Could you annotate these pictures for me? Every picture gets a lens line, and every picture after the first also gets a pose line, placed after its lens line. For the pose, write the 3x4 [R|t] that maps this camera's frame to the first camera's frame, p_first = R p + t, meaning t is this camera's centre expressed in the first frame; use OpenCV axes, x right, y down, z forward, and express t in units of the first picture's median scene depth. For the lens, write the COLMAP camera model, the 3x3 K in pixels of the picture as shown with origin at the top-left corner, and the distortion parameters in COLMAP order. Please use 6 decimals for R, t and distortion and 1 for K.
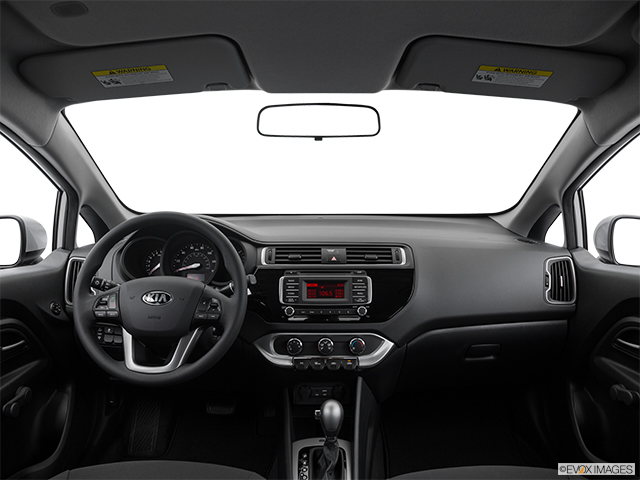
lens RADIAL K [[476.9, 0, 321.9], [0, 476.9, 241.9], [0, 0, 1]] dist [-0.124841, 0.056899]
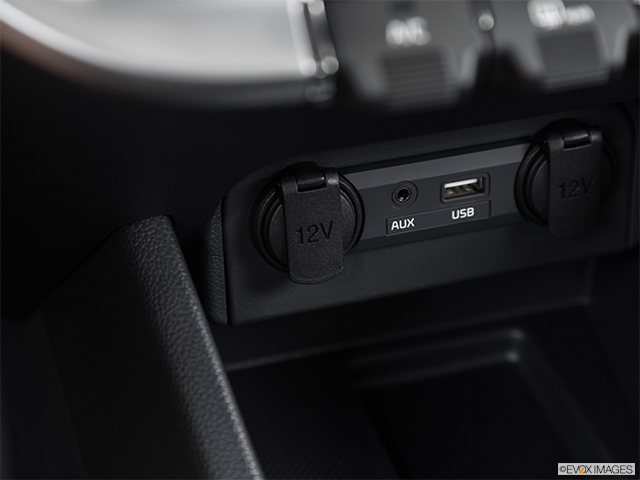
lens RADIAL K [[1678.1, 0, 320.2], [0, 1678.1, 239.8], [0, 0, 1]] dist [0.007320, 0.000000]
pose [[0.955185, -0.161260, 0.248226, -0.142232], [0.015977, 0.865442, 0.500755, 0.118037], [-0.295577, -0.474348, 0.829234, 0.672994]]
